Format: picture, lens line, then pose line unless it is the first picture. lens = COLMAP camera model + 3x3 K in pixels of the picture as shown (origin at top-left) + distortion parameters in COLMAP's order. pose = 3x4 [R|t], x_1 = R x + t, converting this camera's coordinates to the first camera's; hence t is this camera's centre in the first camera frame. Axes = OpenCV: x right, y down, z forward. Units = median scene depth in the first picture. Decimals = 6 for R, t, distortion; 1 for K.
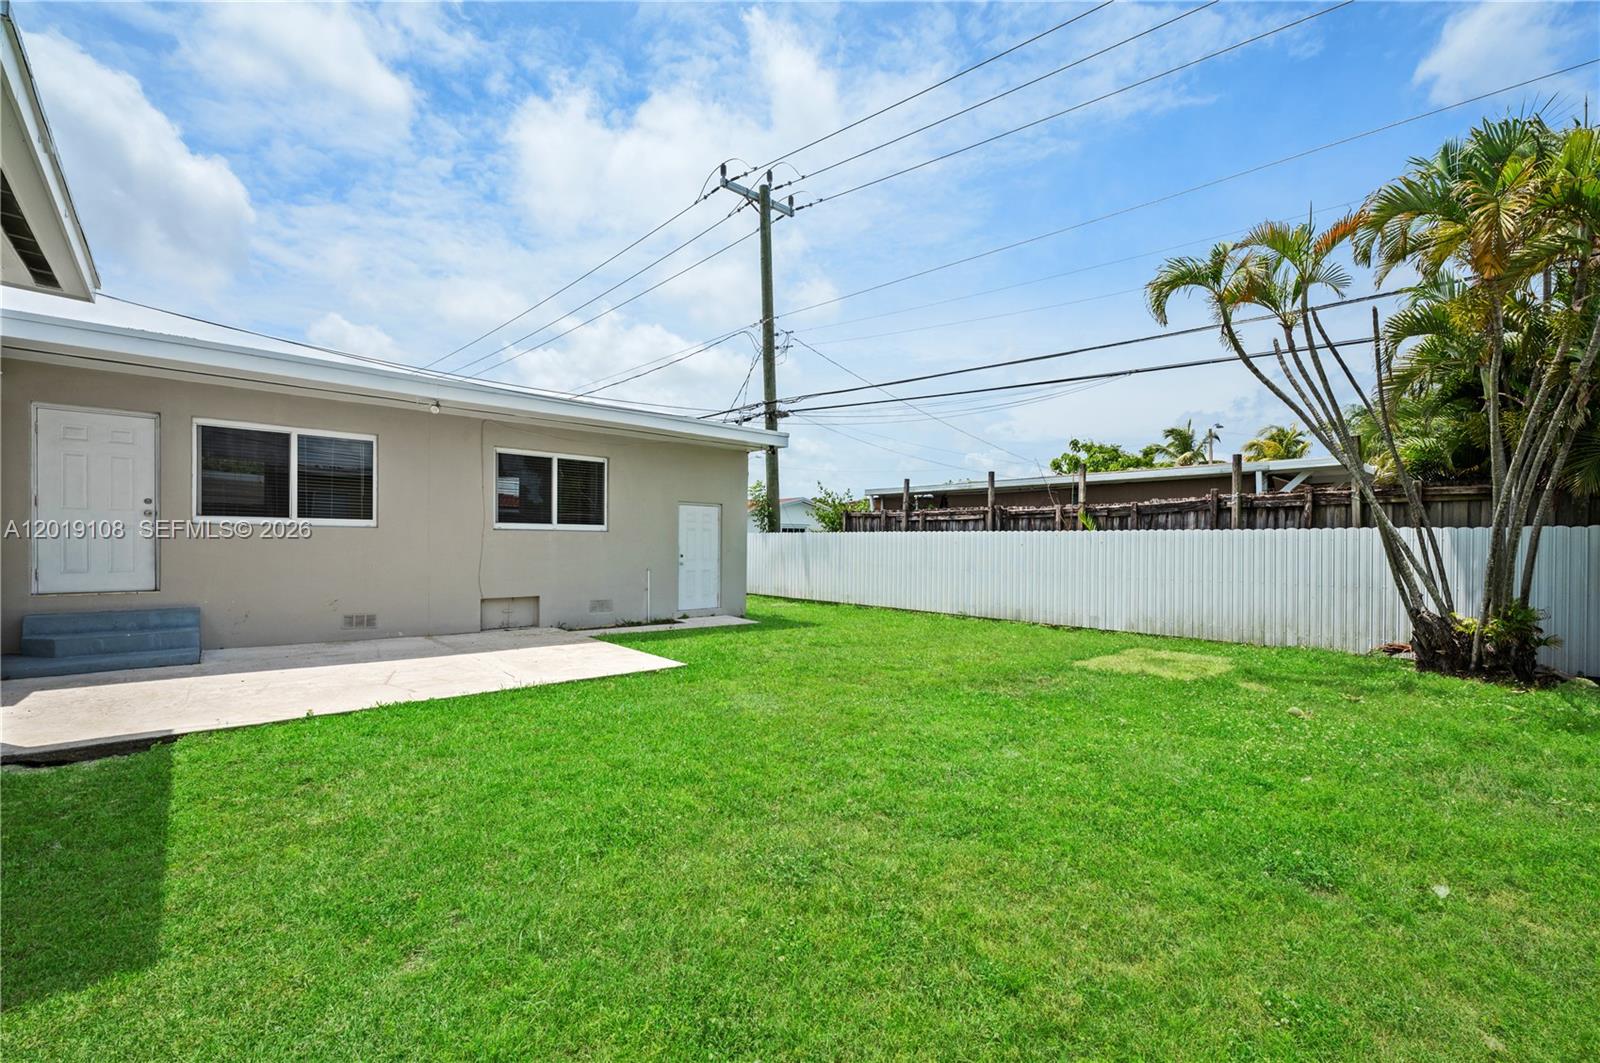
lens RADIAL K [[635.1, 0, 800.3], [0, 635.1, 543.4], [0, 0, 1]] dist [-0.003037, 0.000162]
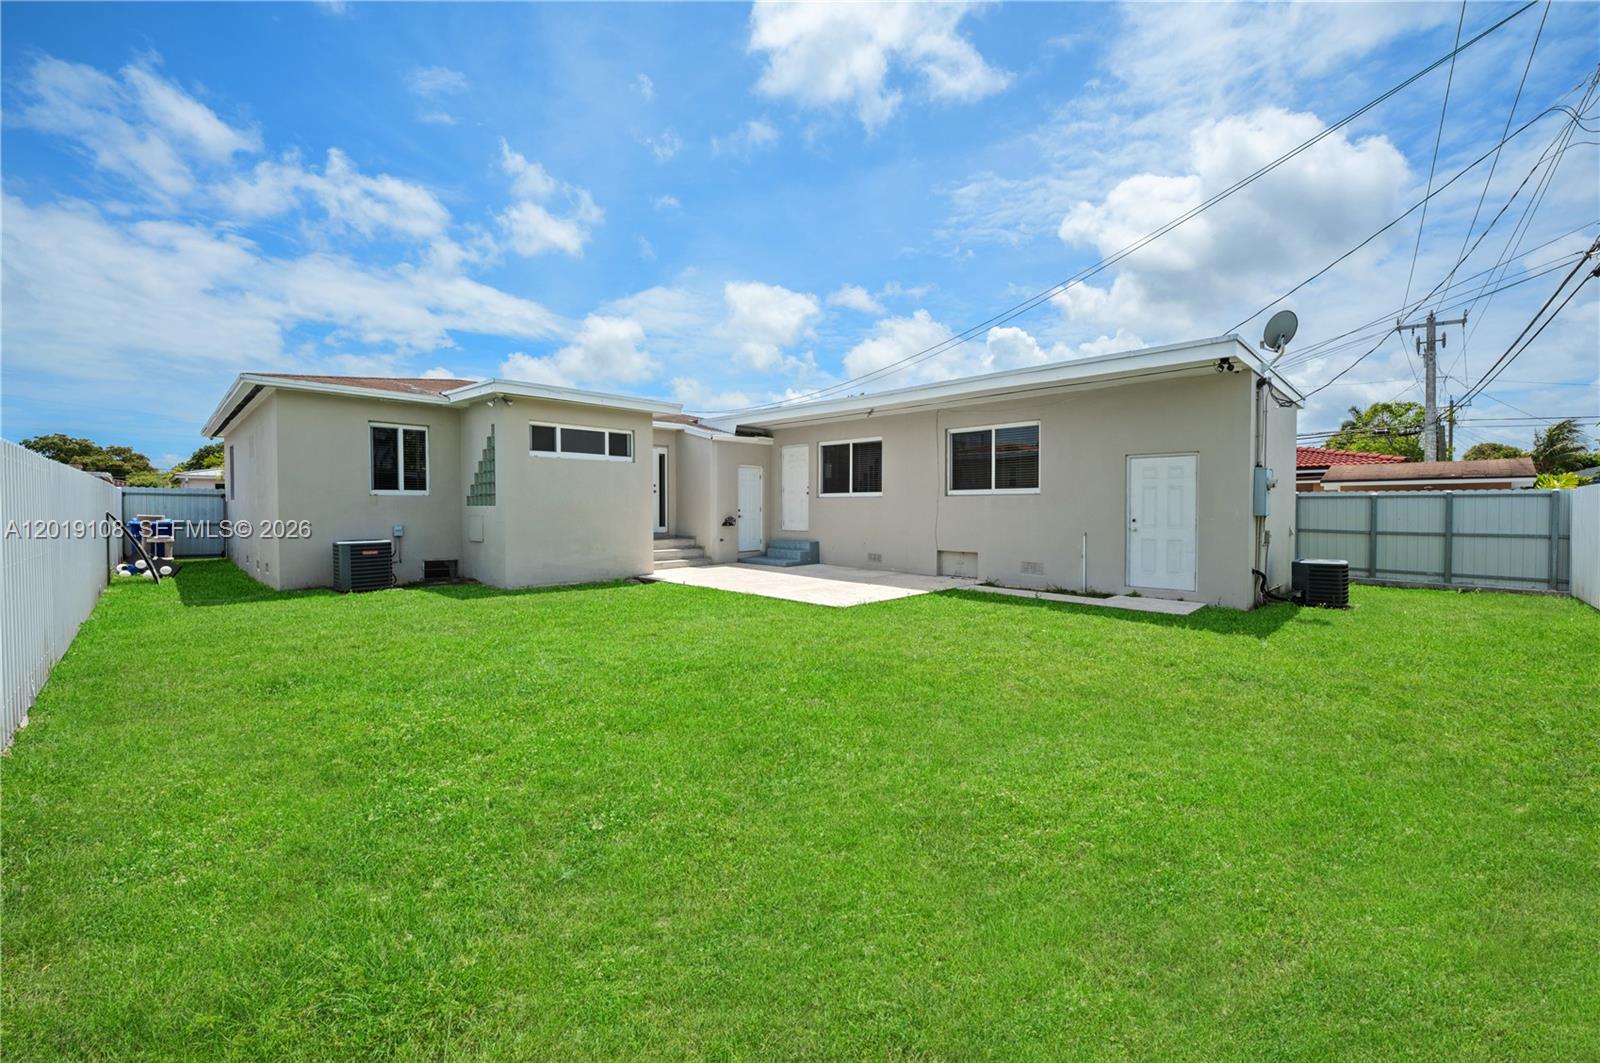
lens RADIAL K [[635.1, 0, 811.7], [0, 635.1, 524.0], [0, 0, 1]] dist [-0.003037, 0.000162]
pose [[0.081007, 0.021305, -0.996486, 0.710979], [0.004169, 0.999756, 0.021714, 0.004865], [0.996705, -0.005913, 0.080898, 0.605190]]
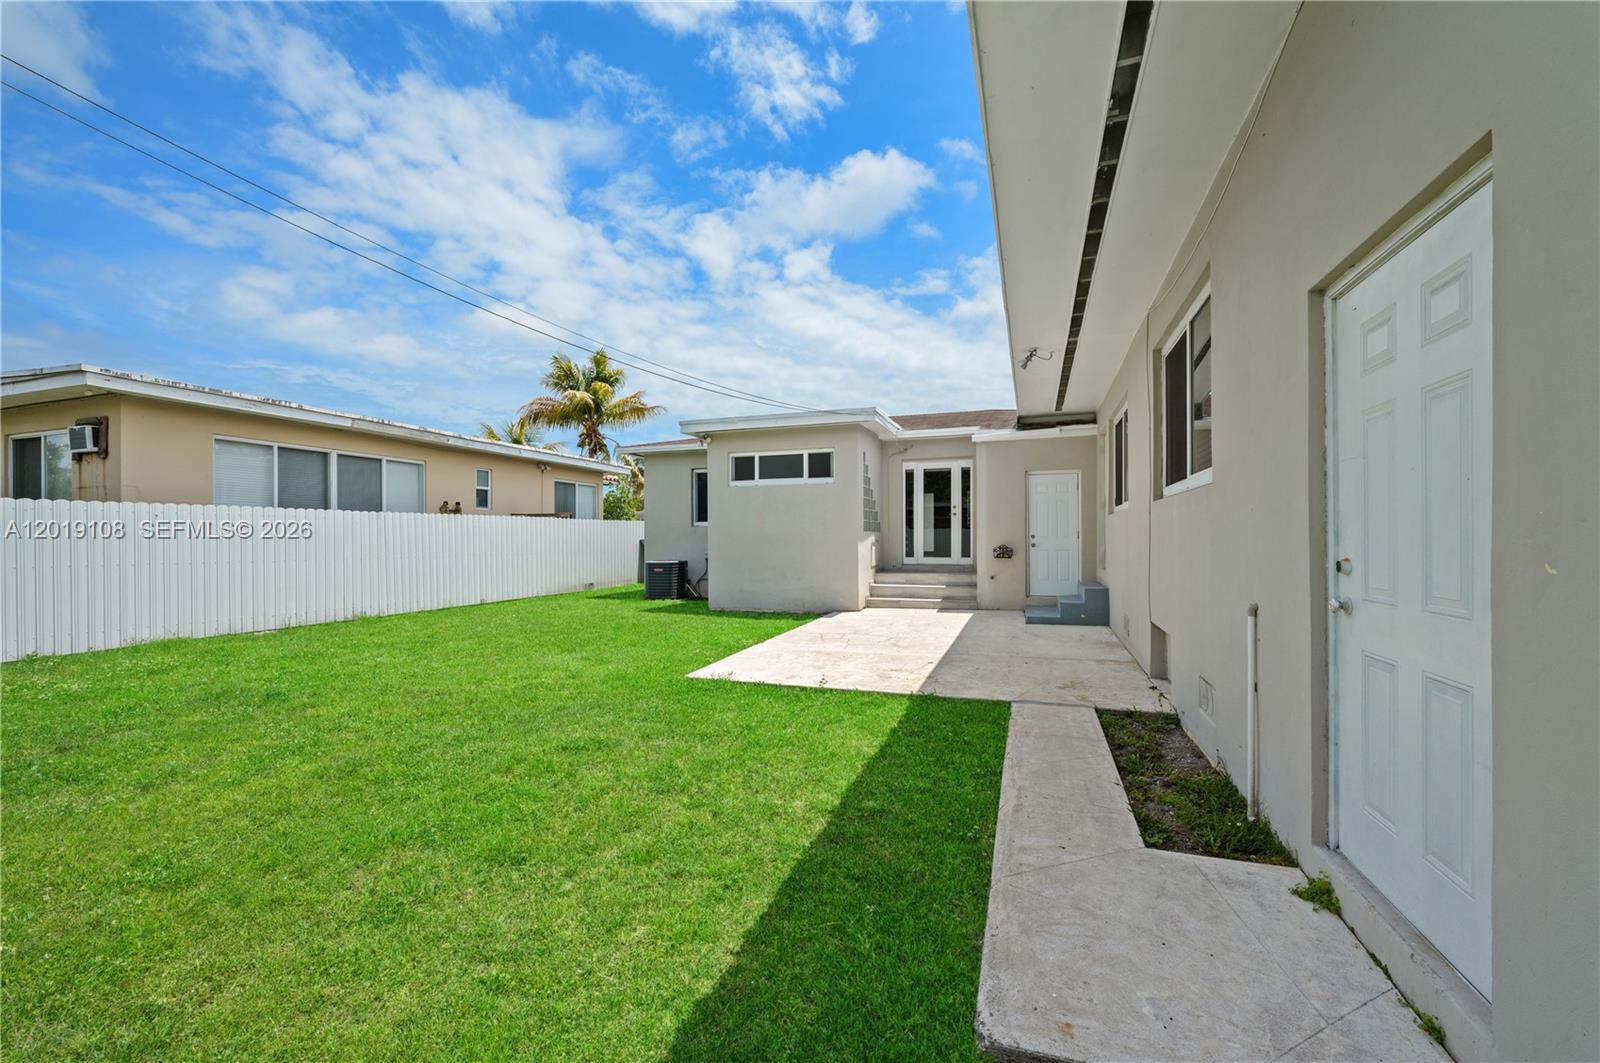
lens RADIAL K [[635.1, 0, 805.5], [0, 635.1, 539.4], [0, 0, 1]] dist [-0.003037, 0.000162]
pose [[-0.871456, -0.000981, -0.490472, 0.039149], [0.002930, 0.999970, -0.007206, 0.015120], [0.490465, -0.007717, -0.871427, 1.283253]]
